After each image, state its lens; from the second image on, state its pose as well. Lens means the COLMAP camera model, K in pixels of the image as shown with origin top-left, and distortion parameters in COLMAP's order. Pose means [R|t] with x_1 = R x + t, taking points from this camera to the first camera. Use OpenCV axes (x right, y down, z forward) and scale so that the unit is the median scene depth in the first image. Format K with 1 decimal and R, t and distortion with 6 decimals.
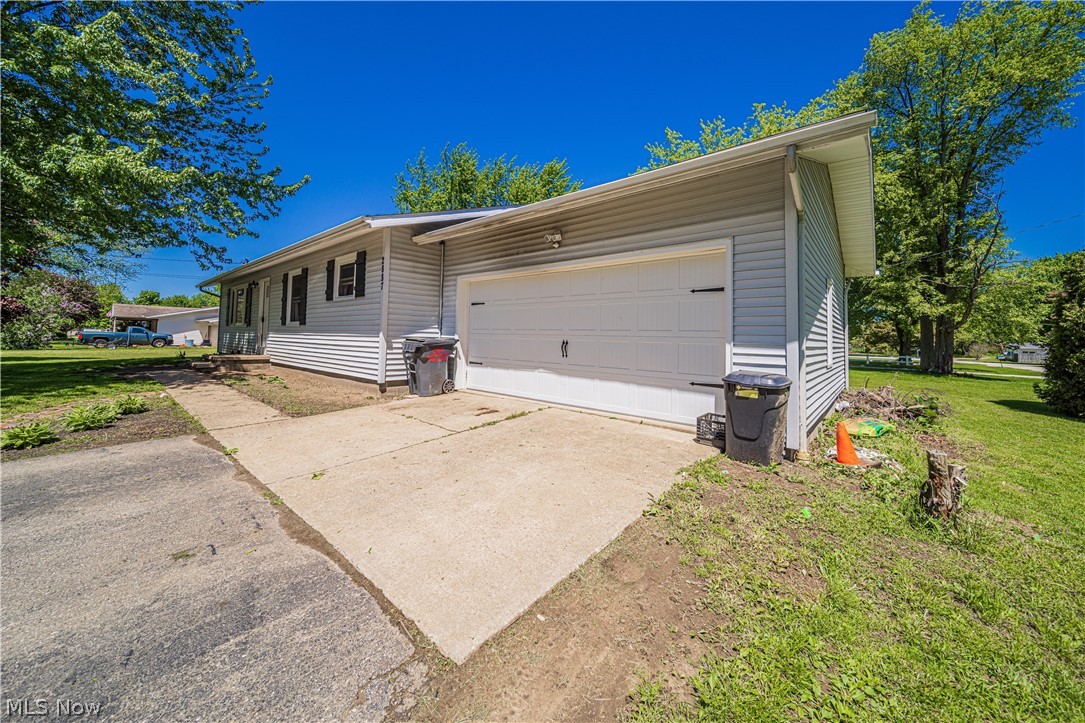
lens RADIAL K [[384.7, 0, 546.2], [0, 384.7, 346.2], [0, 0, 1]] dist [0.002478, -0.002708]
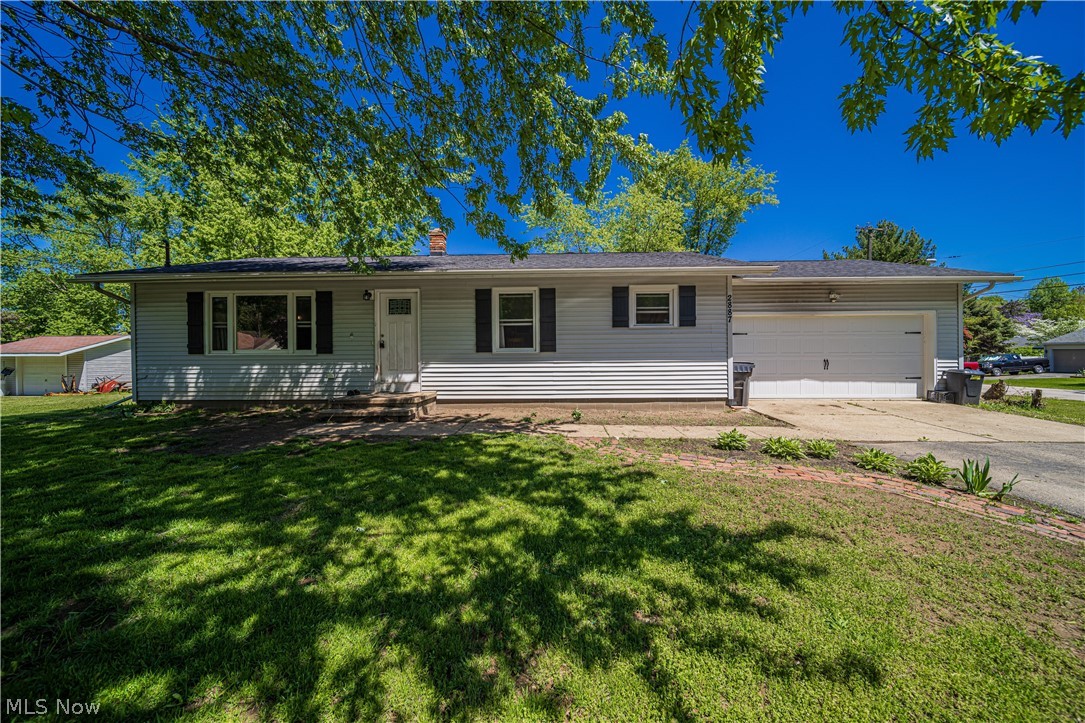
lens RADIAL K [[378.6, 0, 552.9], [0, 378.6, 357.2], [0, 0, 1]] dist [0.000100, 0.000005]
pose [[0.779381, -0.022857, 0.626133, -1.831351], [0.038444, 0.999196, -0.011378, -0.049293], [-0.625370, 0.032939, 0.779633, 0.478621]]
